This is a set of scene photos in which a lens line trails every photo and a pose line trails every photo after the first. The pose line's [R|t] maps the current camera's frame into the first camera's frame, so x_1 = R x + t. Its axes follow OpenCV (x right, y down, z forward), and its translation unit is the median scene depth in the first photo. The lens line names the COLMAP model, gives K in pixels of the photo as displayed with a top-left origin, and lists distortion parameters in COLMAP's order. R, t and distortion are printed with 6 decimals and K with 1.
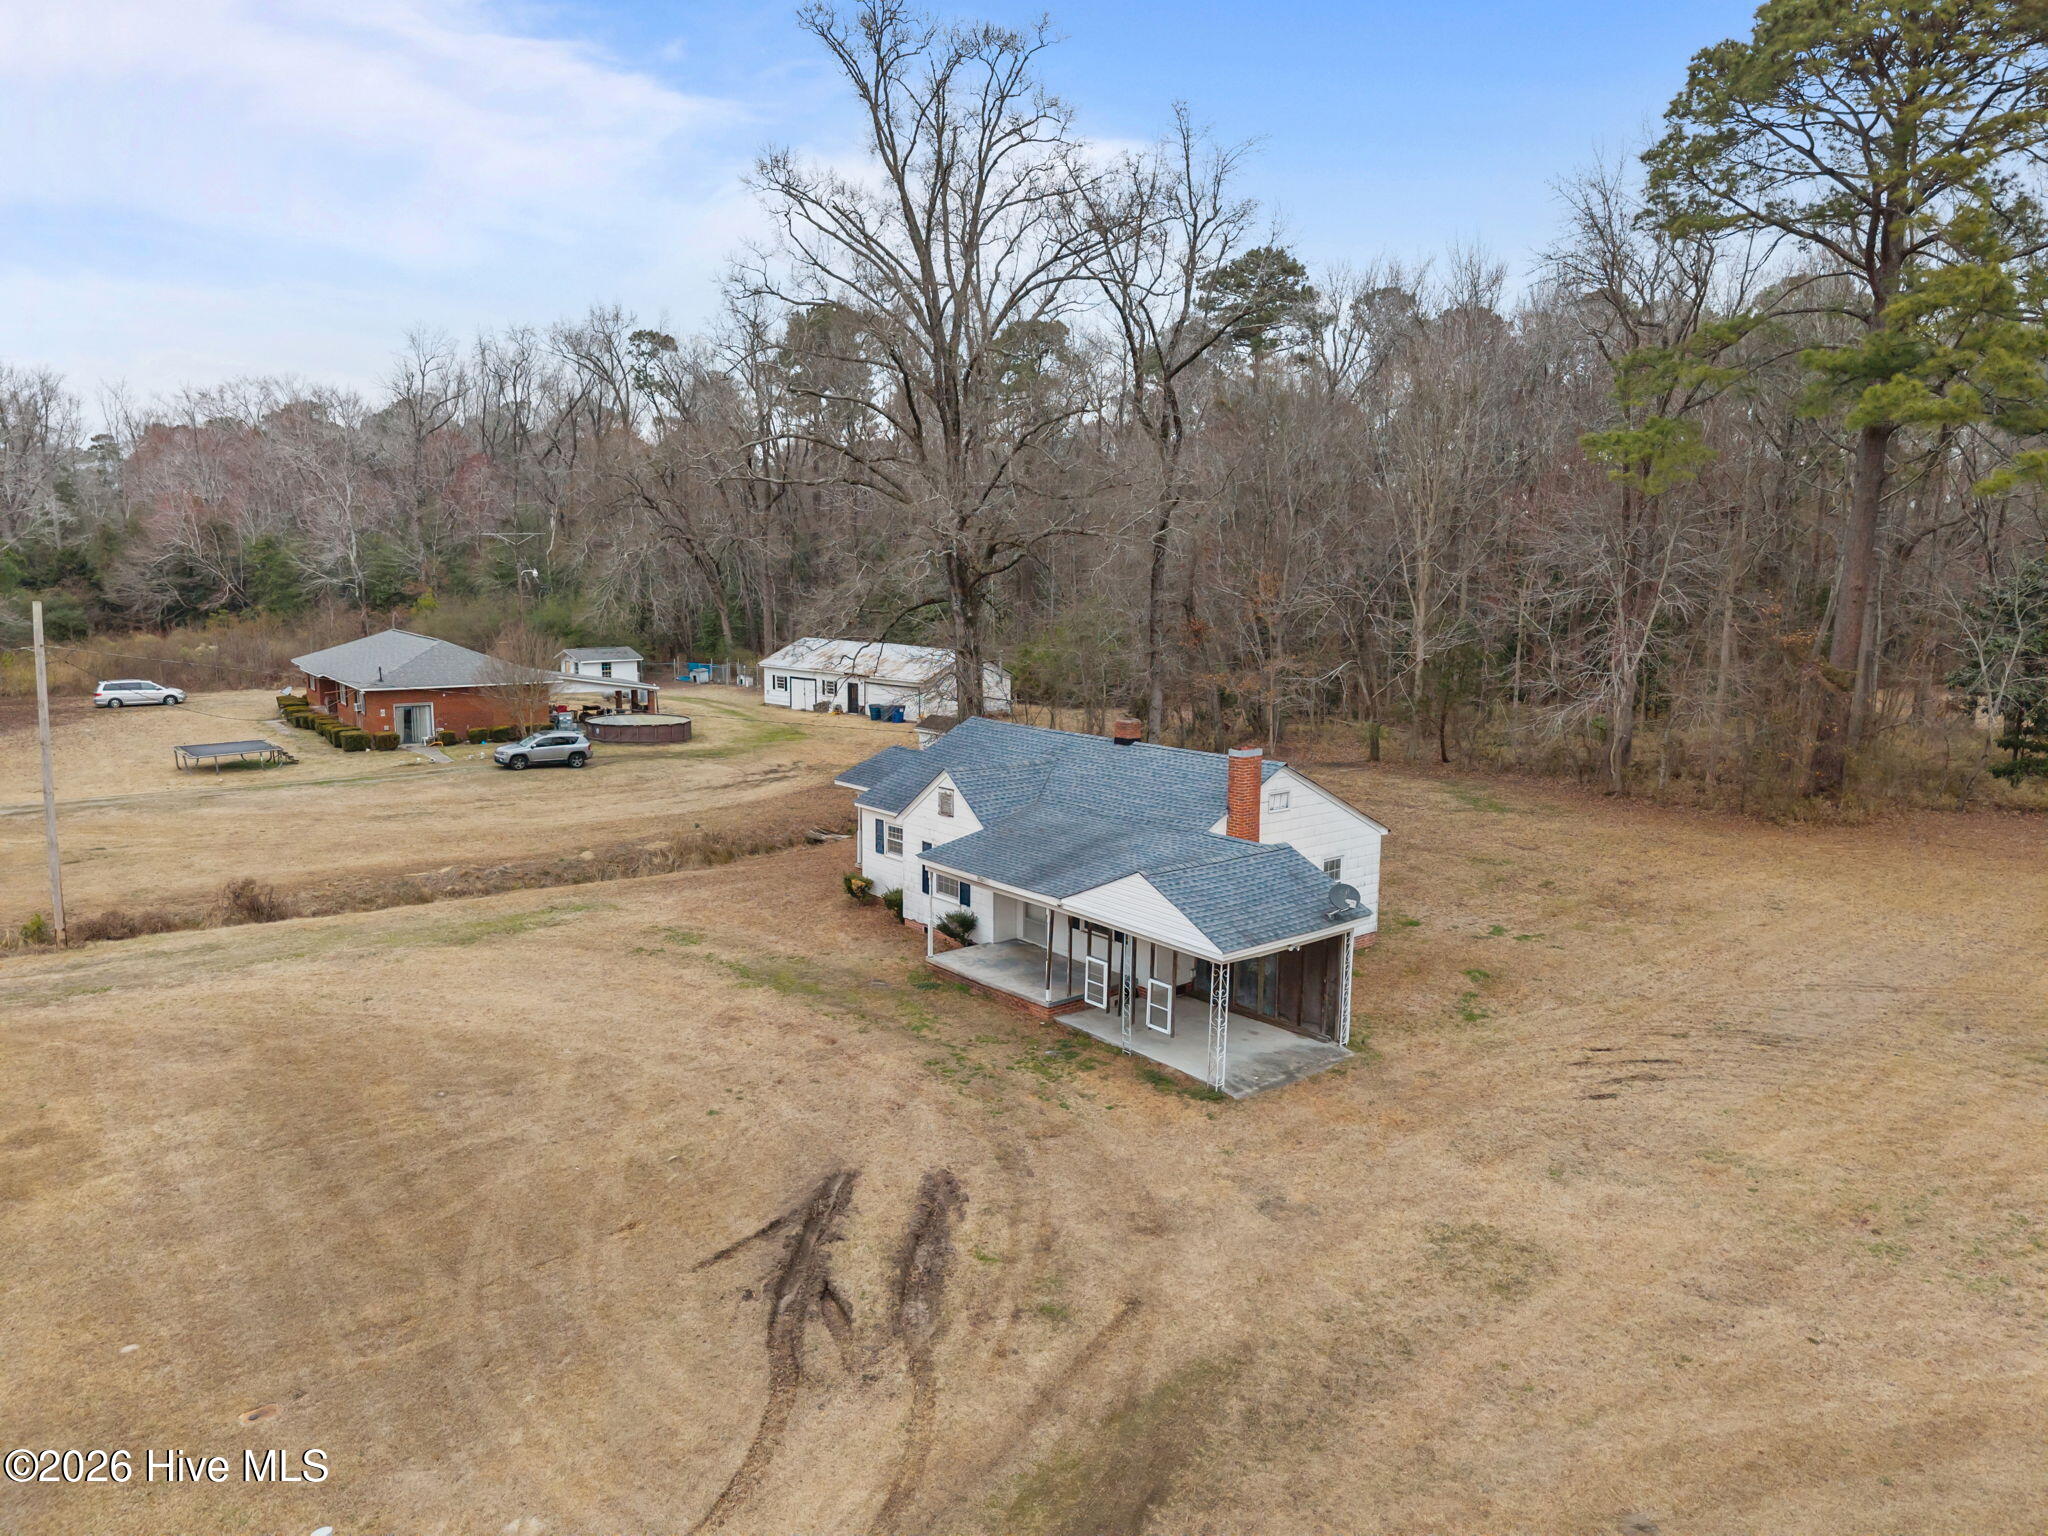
lens RADIAL K [[1360.8, 0, 1050.8], [0, 1360.8, 789.2], [0, 0, 1]] dist [0.035579, -0.033600]
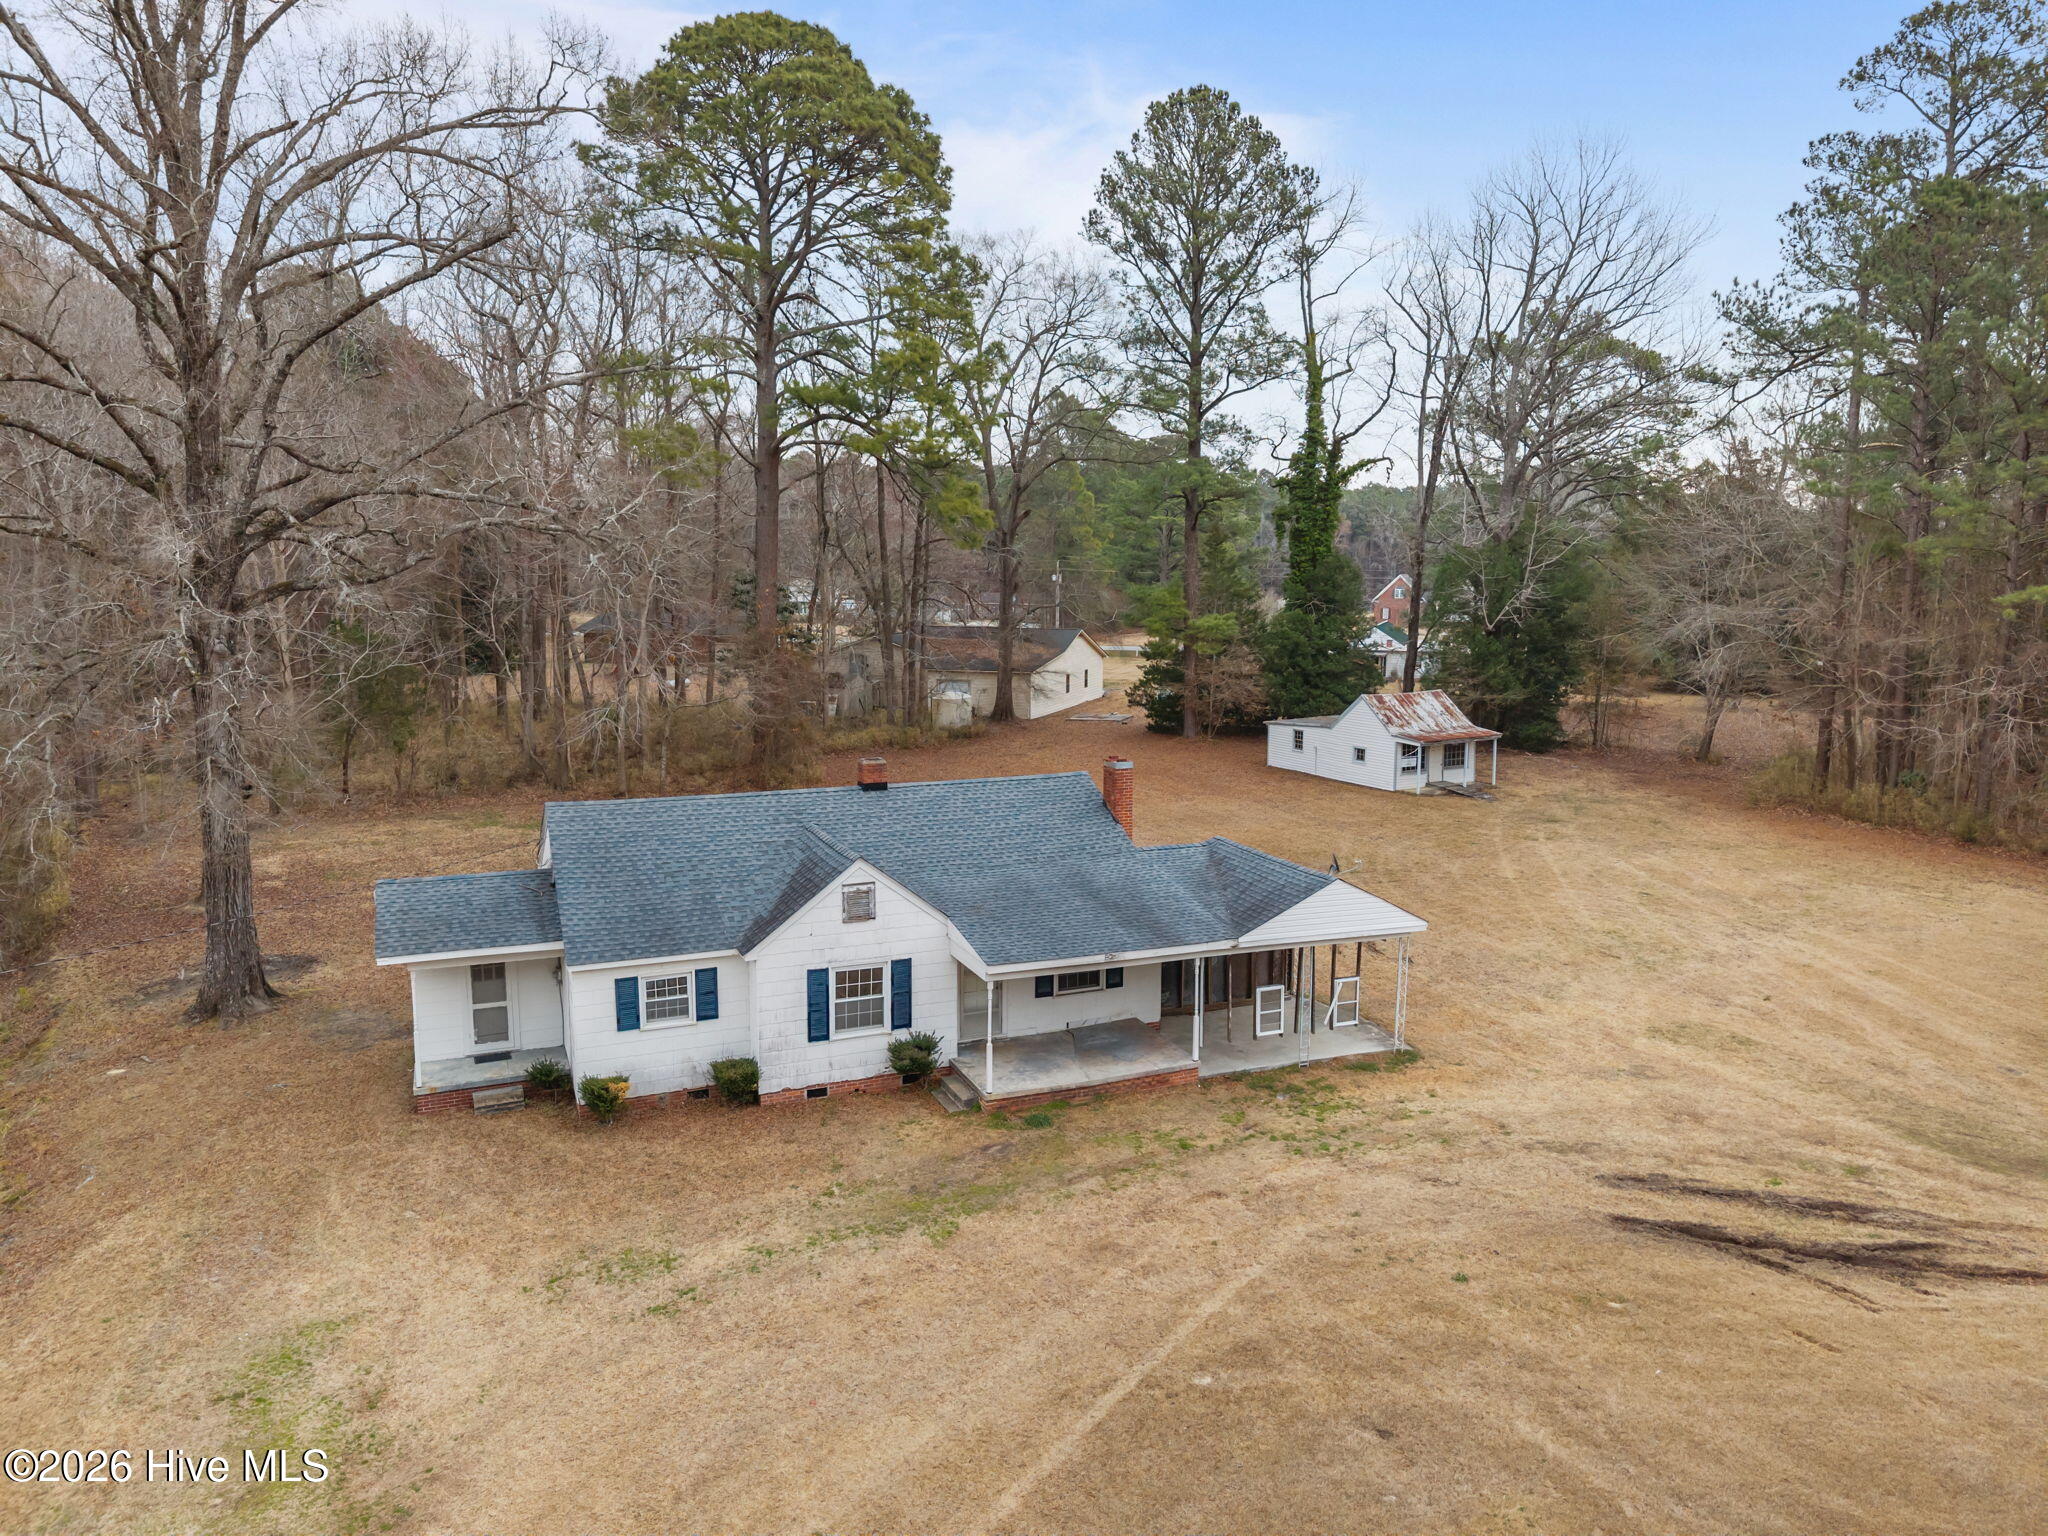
lens RADIAL K [[1360.8, 0, 1020.6], [0, 1360.8, 767.6], [0, 0, 1]] dist [0.035579, -0.033600]
pose [[0.318664, -0.152374, 0.935540, -0.673867], [0.156407, 0.981918, 0.106652, -0.118139], [-0.934874, 0.112339, 0.336734, 0.613129]]
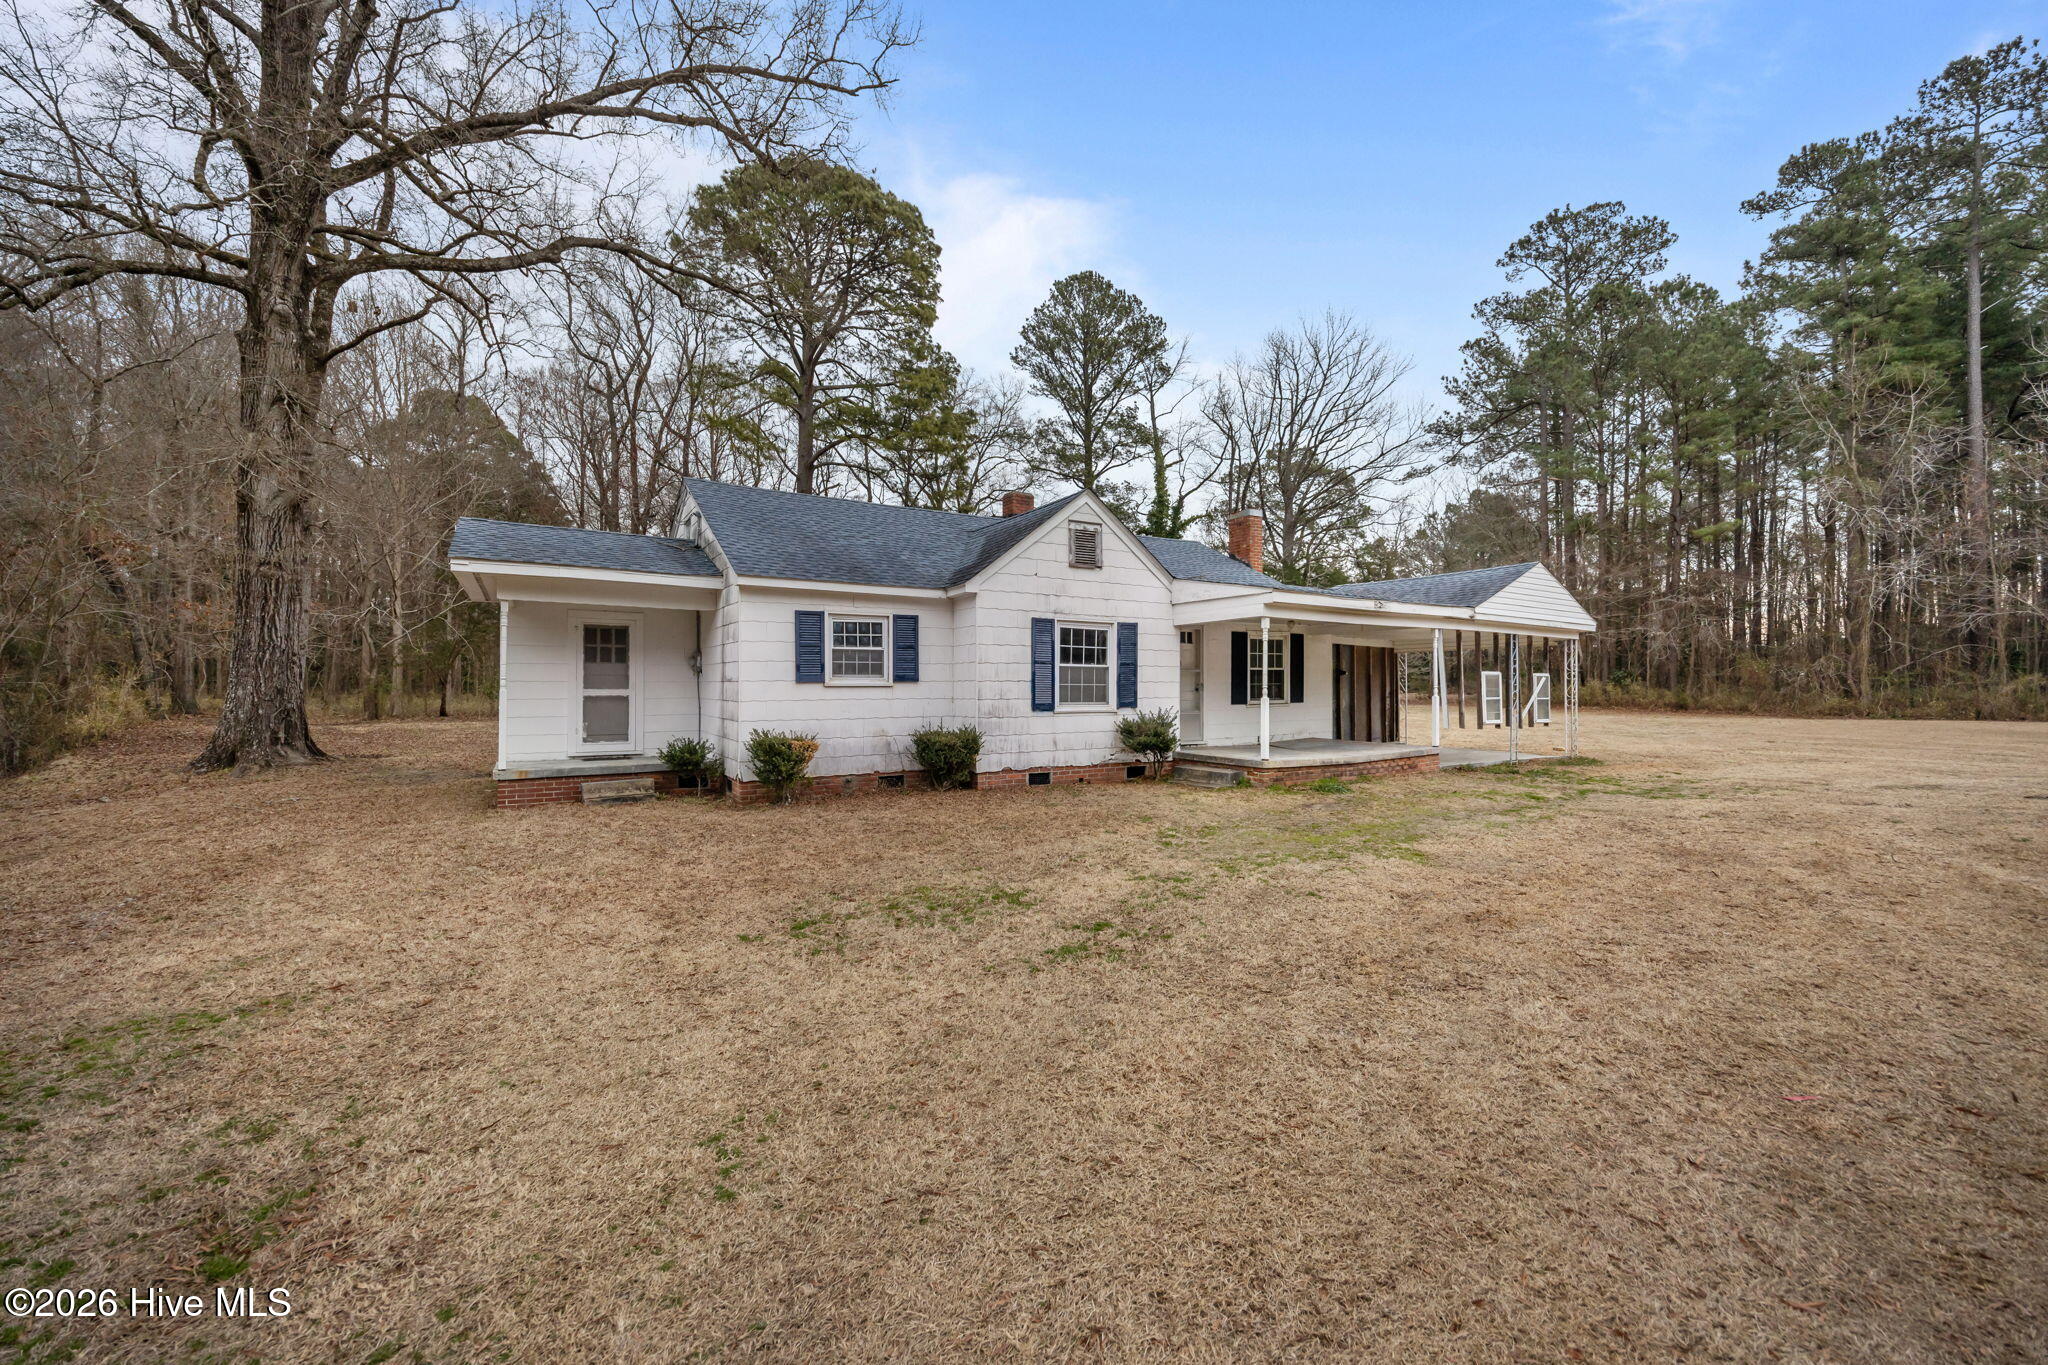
lens RADIAL K [[798.2, 0, 1023.1], [0, 798.2, 674.7], [0, 0, 1]] dist [0.006712, -0.001428]
pose [[0.166455, -0.002751, 0.986045, -0.406734], [0.164729, 0.986020, -0.025057, 0.066218], [-0.972192, 0.166602, 0.164581, 0.906081]]
